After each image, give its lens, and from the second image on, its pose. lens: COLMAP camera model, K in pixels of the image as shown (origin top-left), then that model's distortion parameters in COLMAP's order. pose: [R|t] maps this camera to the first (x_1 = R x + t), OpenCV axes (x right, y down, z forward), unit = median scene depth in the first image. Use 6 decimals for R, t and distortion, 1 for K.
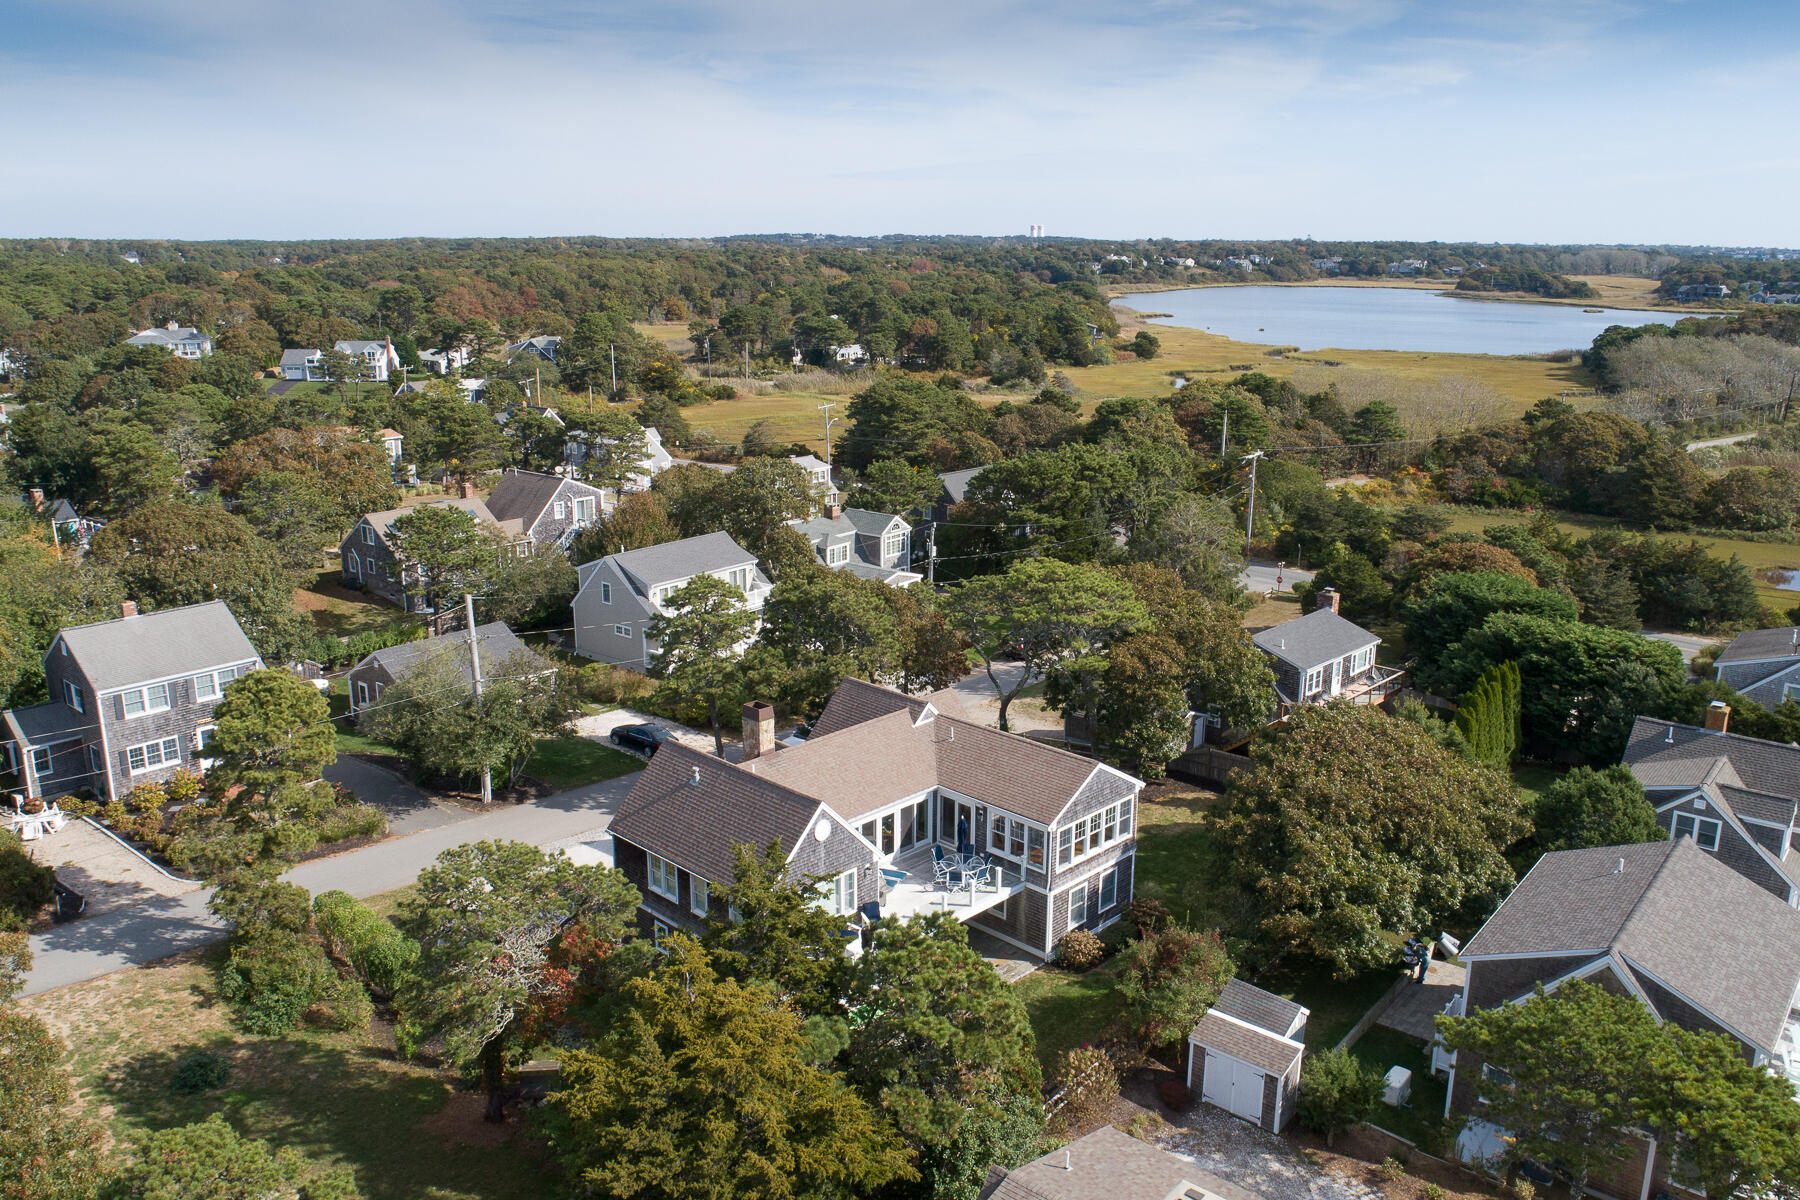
lens RADIAL K [[1390.4, 0, 900.0], [0, 1390.4, 600.0], [0, 0, 1]] dist [-0.026839, 0.018960]
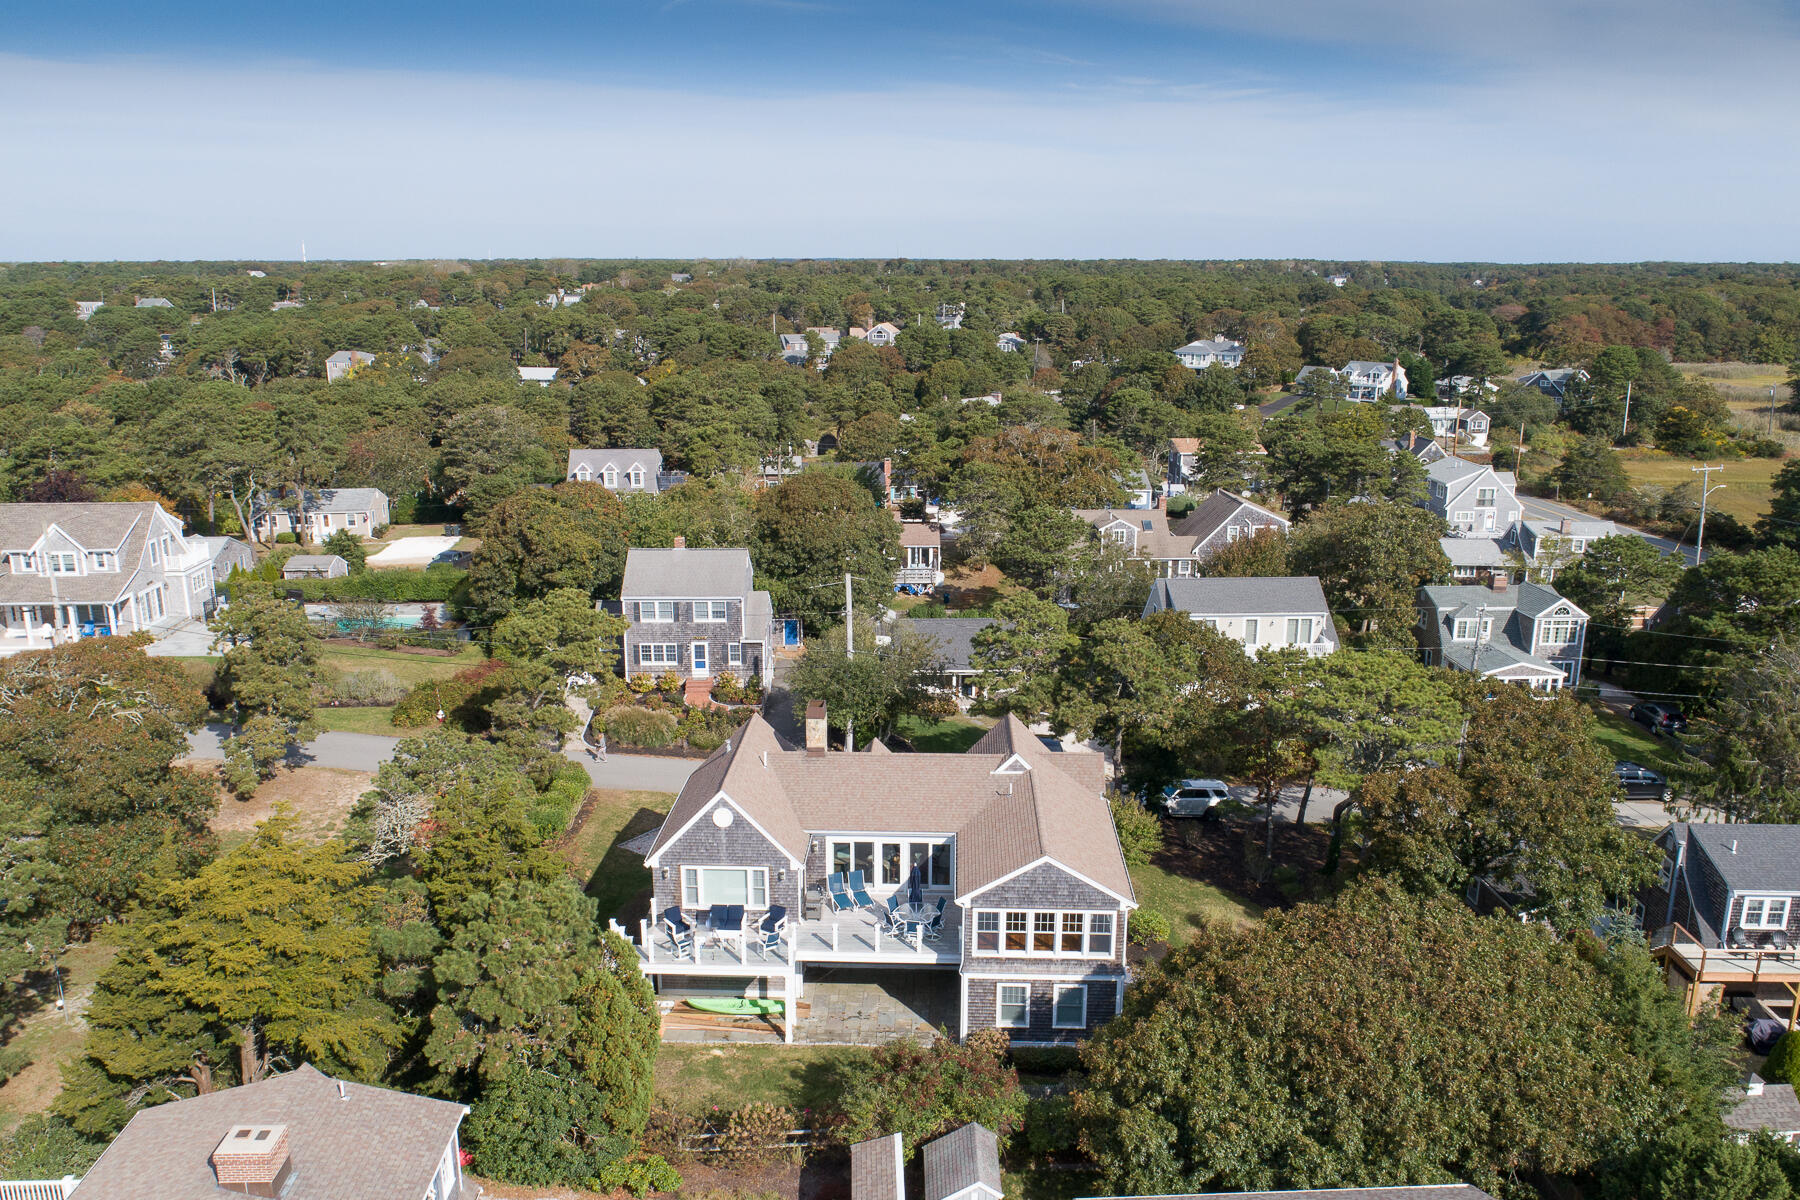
lens RADIAL K [[1390.4, 0, 900.0], [0, 1390.4, 600.0], [0, 0, 1]] dist [-0.026839, 0.018960]
pose [[0.677828, 0.176567, -0.713704, 0.652952], [-0.187785, 0.980114, 0.064129, -0.077987], [0.710835, 0.090555, 0.697506, 0.289463]]
